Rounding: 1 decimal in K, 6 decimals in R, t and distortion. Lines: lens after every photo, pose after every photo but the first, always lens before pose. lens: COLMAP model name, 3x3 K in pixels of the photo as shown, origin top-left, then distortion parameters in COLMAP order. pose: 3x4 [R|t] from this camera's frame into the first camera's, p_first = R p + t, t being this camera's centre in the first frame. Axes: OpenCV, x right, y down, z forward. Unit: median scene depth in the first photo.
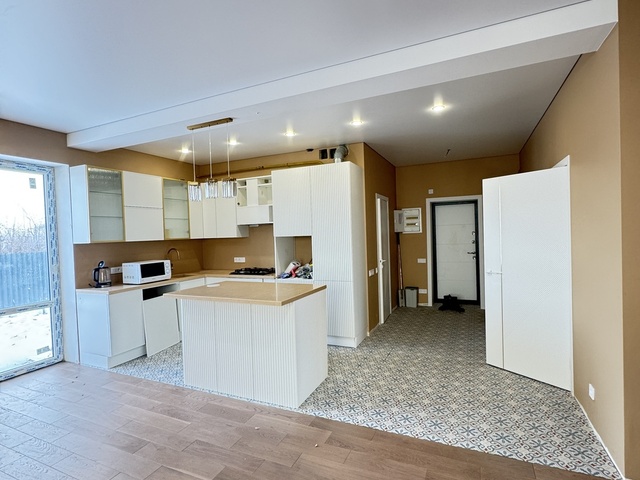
lens RADIAL K [[338.7, 0, 320.1], [0, 338.7, 239.2], [0, 0, 1]] dist [-0.002897, 0.000052]
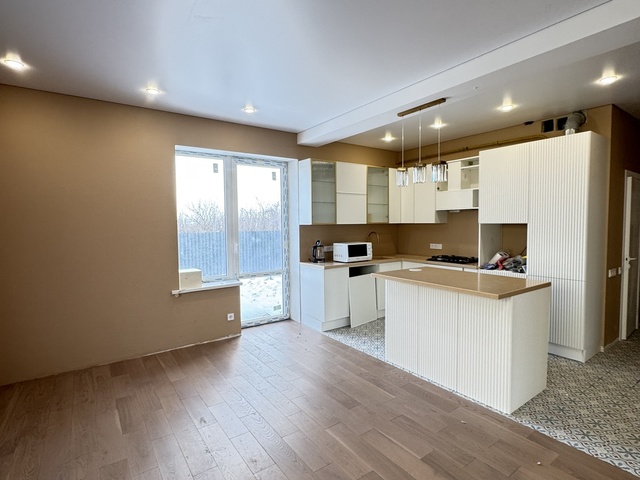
lens RADIAL K [[338.7, 0, 320.1], [0, 338.7, 239.2], [0, 0, 1]] dist [-0.002897, 0.000052]
pose [[0.863502, 0.049810, -0.501881, -0.043211], [-0.028709, 0.998352, 0.049687, 0.001974], [0.503528, -0.028496, 0.863509, -0.010566]]
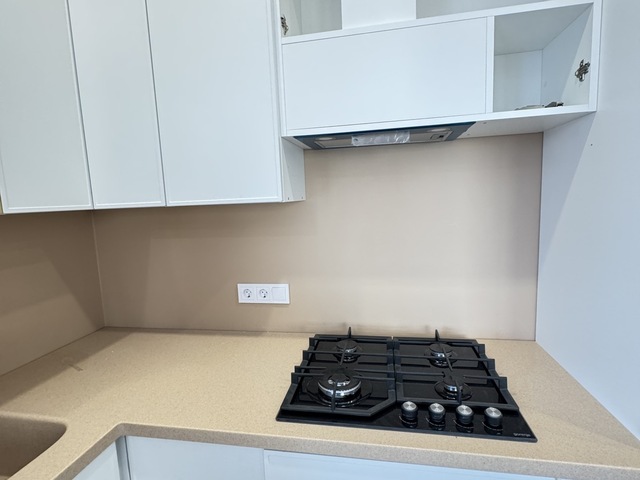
lens RADIAL K [[338.7, 0, 320.1], [0, 338.7, 239.2], [0, 0, 1]] dist [-0.002897, 0.000052]
pose [[0.971690, -0.036980, 0.233349, -0.291099], [0.015872, 0.995661, 0.091693, -0.000944], [-0.235727, -0.085394, 0.968060, 0.863240]]
